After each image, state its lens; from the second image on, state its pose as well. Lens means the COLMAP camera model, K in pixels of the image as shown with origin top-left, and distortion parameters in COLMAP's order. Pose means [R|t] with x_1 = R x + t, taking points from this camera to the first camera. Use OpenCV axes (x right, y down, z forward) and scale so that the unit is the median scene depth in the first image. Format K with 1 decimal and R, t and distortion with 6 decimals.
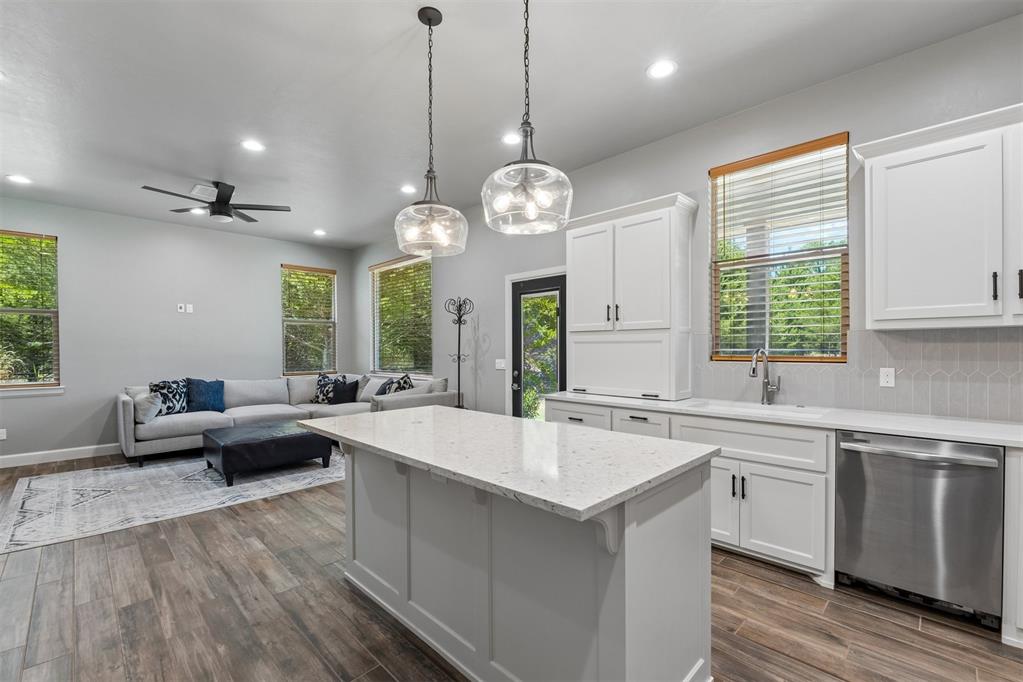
lens RADIAL K [[435.5, 0, 511.5], [0, 435.5, 352.1], [0, 0, 1]] dist [-0.000329, 0.000175]
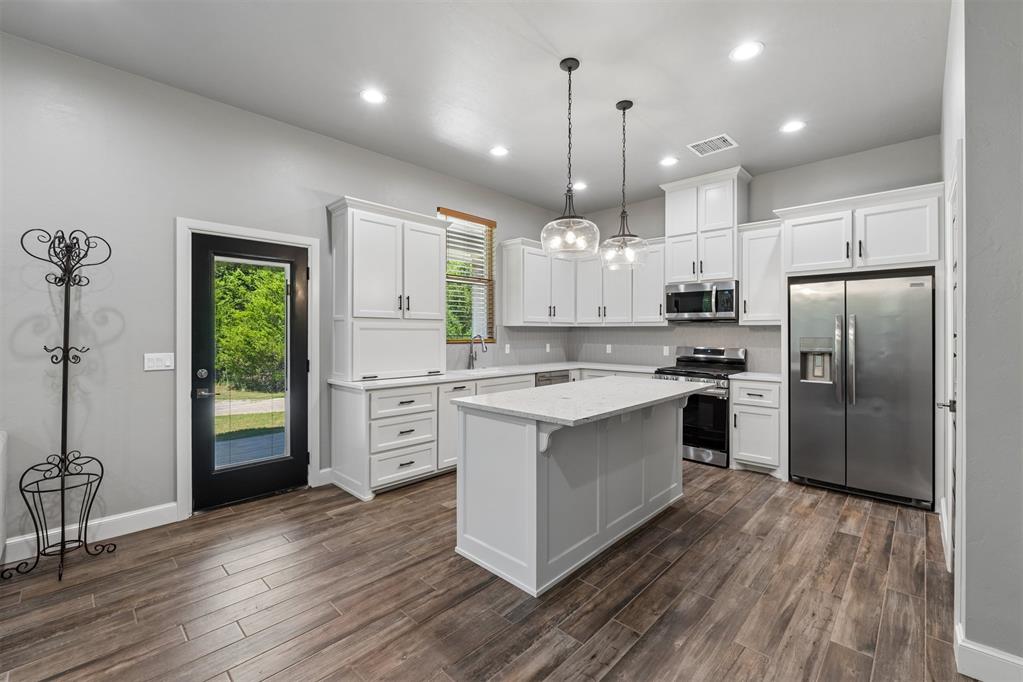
lens RADIAL K [[430.7, 0, 511.4], [0, 430.7, 334.9], [0, 0, 1]] dist [-0.000647, -0.000058]
pose [[-0.015967, 0.001638, 0.999871, -0.885443], [0.010323, 0.999946, -0.001473, -0.003872], [-0.999819, 0.010298, -0.015983, 0.755382]]
